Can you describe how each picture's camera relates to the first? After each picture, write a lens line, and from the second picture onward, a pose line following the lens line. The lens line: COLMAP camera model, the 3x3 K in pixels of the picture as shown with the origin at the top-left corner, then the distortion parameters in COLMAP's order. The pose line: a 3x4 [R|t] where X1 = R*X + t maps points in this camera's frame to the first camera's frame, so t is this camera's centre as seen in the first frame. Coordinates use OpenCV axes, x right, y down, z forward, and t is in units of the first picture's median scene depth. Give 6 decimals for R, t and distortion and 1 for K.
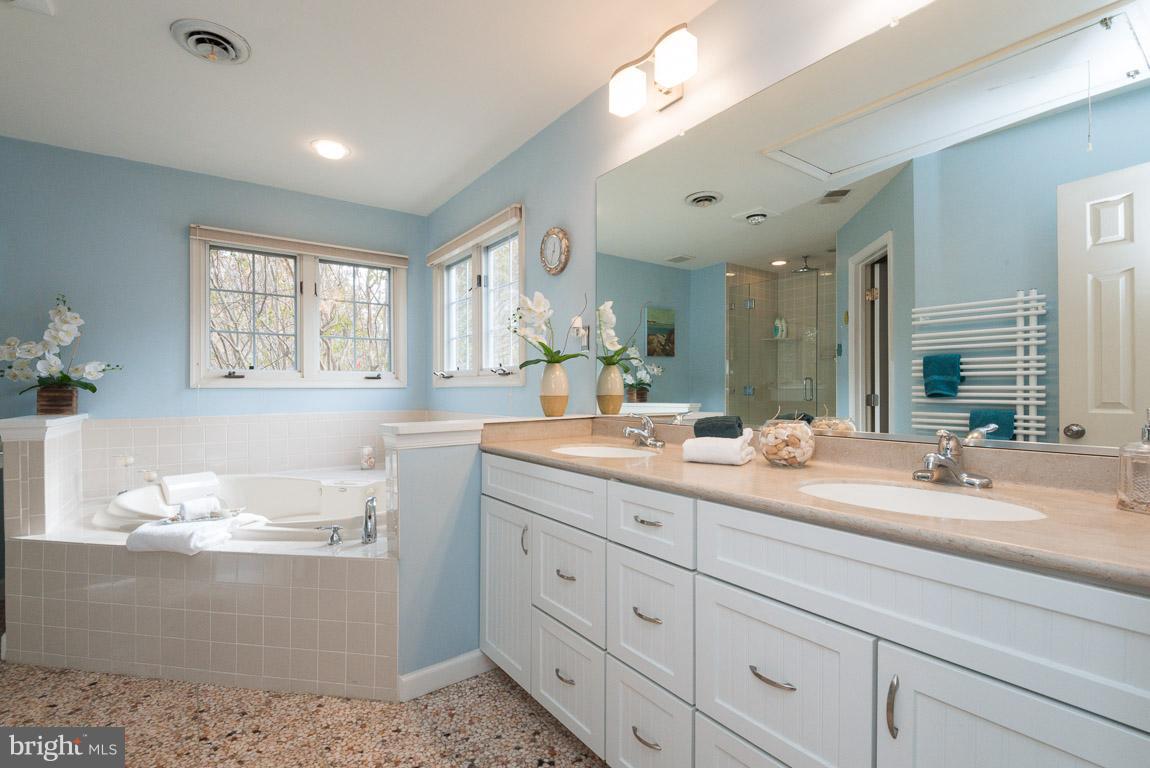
lens RADIAL K [[525.4, 0, 579.1], [0, 525.4, 390.7], [0, 0, 1]] dist [-0.011305, -0.002887]
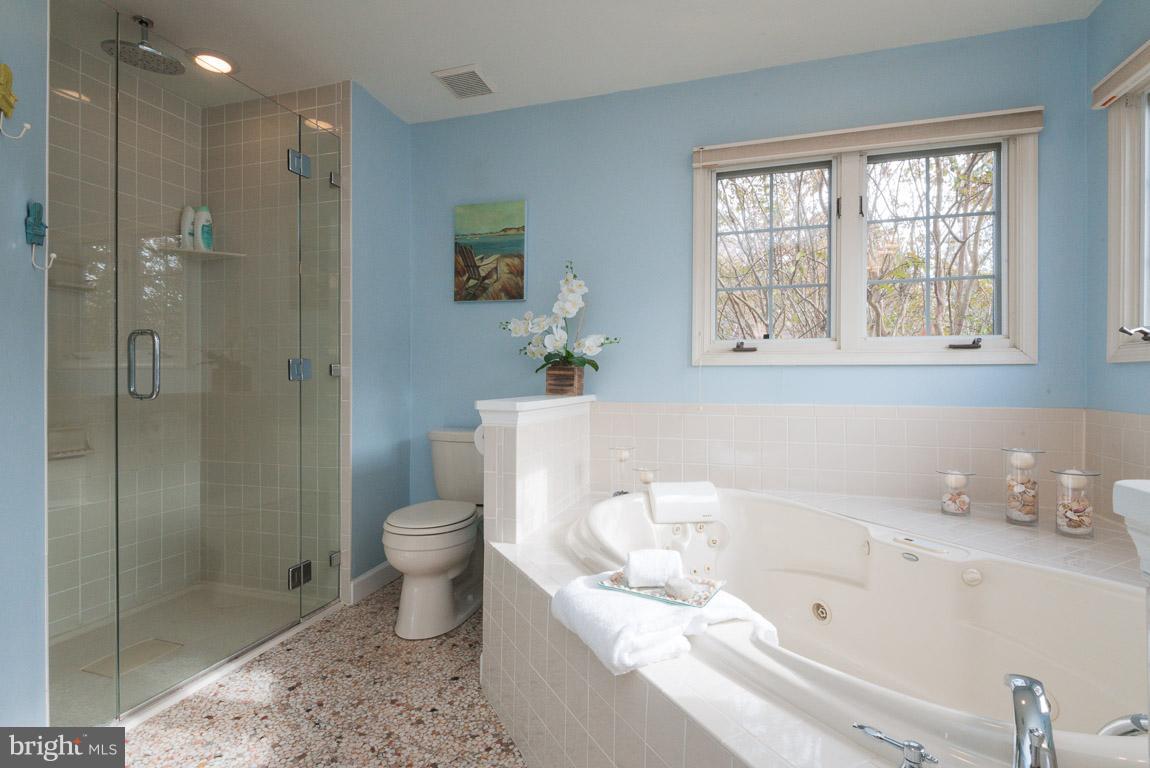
lens RADIAL K [[553.0, 0, 577.4], [0, 553.0, 380.6], [0, 0, 1]] dist [0.027089, -0.001060]
pose [[0.593963, 0.014643, -0.804359, -0.212758], [-0.003291, 0.999870, 0.015773, 0.005292], [0.804486, -0.006722, 0.593934, 0.425242]]
